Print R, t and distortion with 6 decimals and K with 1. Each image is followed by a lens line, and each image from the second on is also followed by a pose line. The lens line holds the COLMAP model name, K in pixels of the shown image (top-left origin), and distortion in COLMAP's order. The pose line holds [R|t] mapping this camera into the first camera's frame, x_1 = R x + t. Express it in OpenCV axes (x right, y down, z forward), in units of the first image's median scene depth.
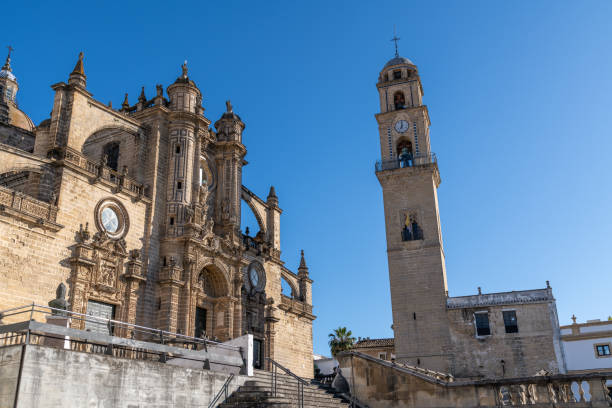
lens RADIAL K [[563.0, 0, 306.0], [0, 563.0, 204.0], [0, 0, 1]] dist [-0.003176, -0.002008]
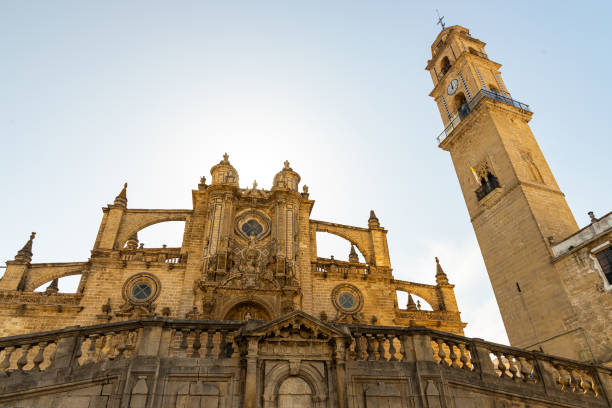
lens RADIAL K [[399.0, 0, 306.0], [0, 399.0, 204.0], [0, 0, 1]] dist [-0.004633, -0.003654]
pose [[0.649509, -0.442894, -0.618048, 0.381518], [0.309218, 0.896447, -0.317437, 0.182889], [0.694639, 0.015067, 0.719201, 0.447968]]
